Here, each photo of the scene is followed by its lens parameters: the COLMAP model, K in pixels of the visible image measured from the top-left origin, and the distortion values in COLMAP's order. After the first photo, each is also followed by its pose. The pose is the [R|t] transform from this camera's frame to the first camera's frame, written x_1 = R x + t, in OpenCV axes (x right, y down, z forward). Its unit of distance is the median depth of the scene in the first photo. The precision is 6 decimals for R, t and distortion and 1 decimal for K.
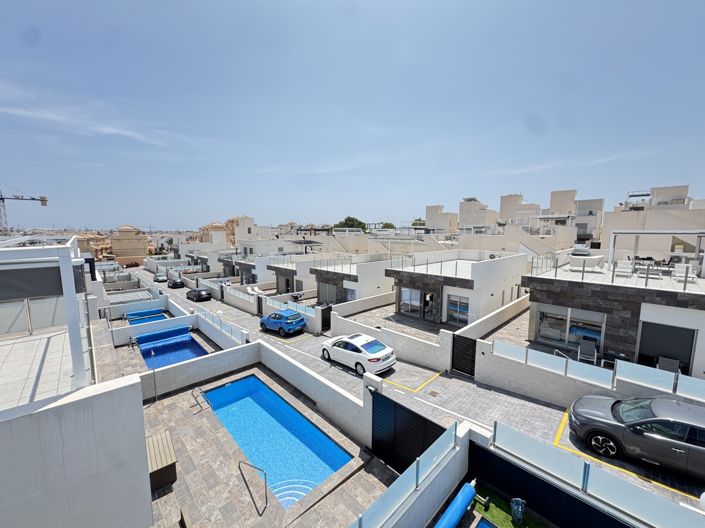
lens RADIAL K [[281.6, 0, 353.1], [0, 281.6, 264.4], [0, 0, 1]] dist [-0.000745, 0.000443]
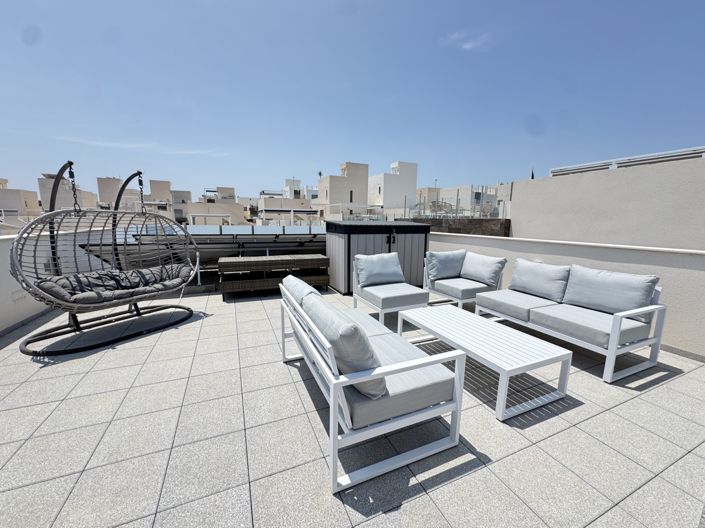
lens RADIAL K [[281.6, 0, 352.5], [0, 281.6, 264.2], [0, 0, 1]] dist [-0.000745, 0.000443]
pose [[0.350108, -0.145956, 0.925268, -0.133575], [0.096628, 0.988144, 0.119312, 0.024719], [-0.931712, 0.047634, 0.360061, -0.189341]]
